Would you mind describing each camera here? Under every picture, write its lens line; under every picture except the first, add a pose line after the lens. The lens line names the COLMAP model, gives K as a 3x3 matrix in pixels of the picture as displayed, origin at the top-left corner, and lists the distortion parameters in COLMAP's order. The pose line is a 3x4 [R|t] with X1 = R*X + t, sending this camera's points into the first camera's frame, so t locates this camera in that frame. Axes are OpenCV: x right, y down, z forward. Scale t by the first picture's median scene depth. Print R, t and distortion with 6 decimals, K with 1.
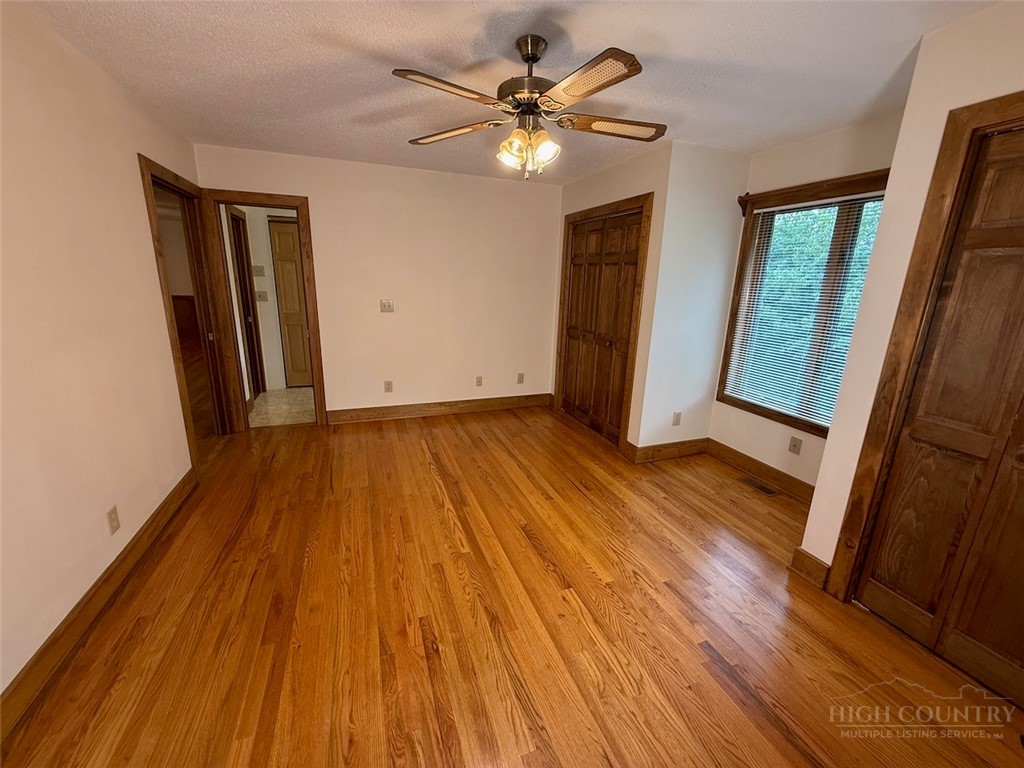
lens RADIAL K [[409.7, 0, 512.4], [0, 409.7, 381.7], [0, 0, 1]] dist [-0.001199, 0.000001]
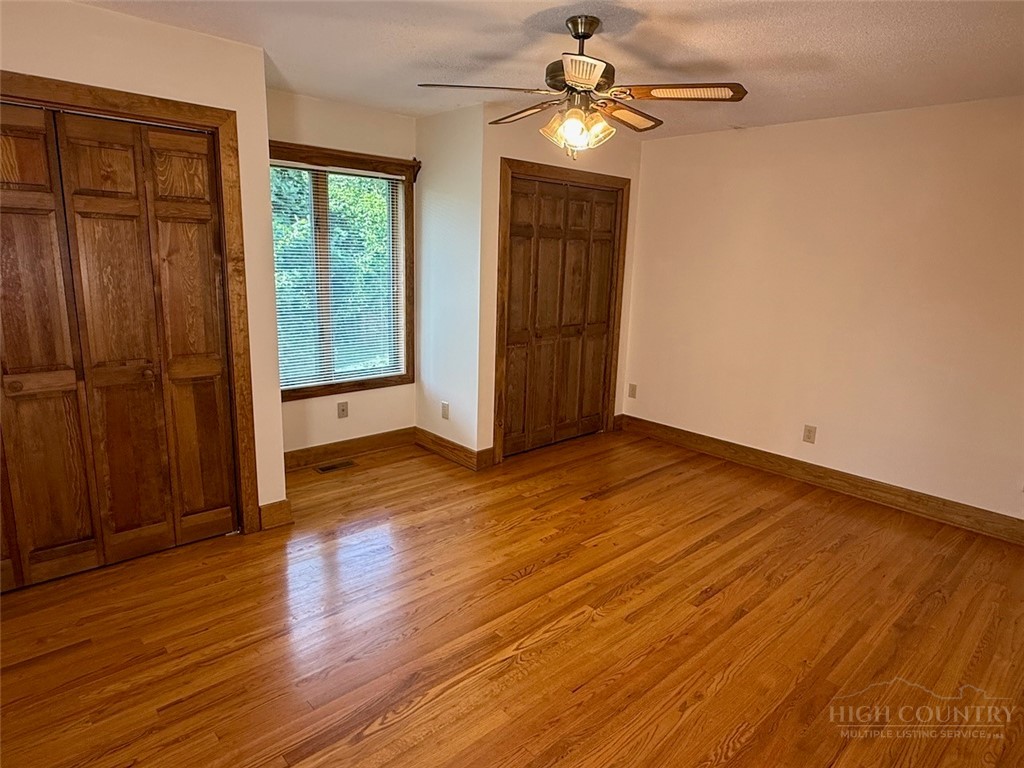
lens RADIAL K [[606.9, 0, 512.7], [0, 606.9, 382.8], [0, 0, 1]] dist [0.001130, 0.000197]
pose [[-0.379078, -0.240540, 0.893555, -0.895907], [0.182854, 0.927113, 0.327147, -0.362808], [-0.907119, 0.287405, -0.307464, 1.217042]]
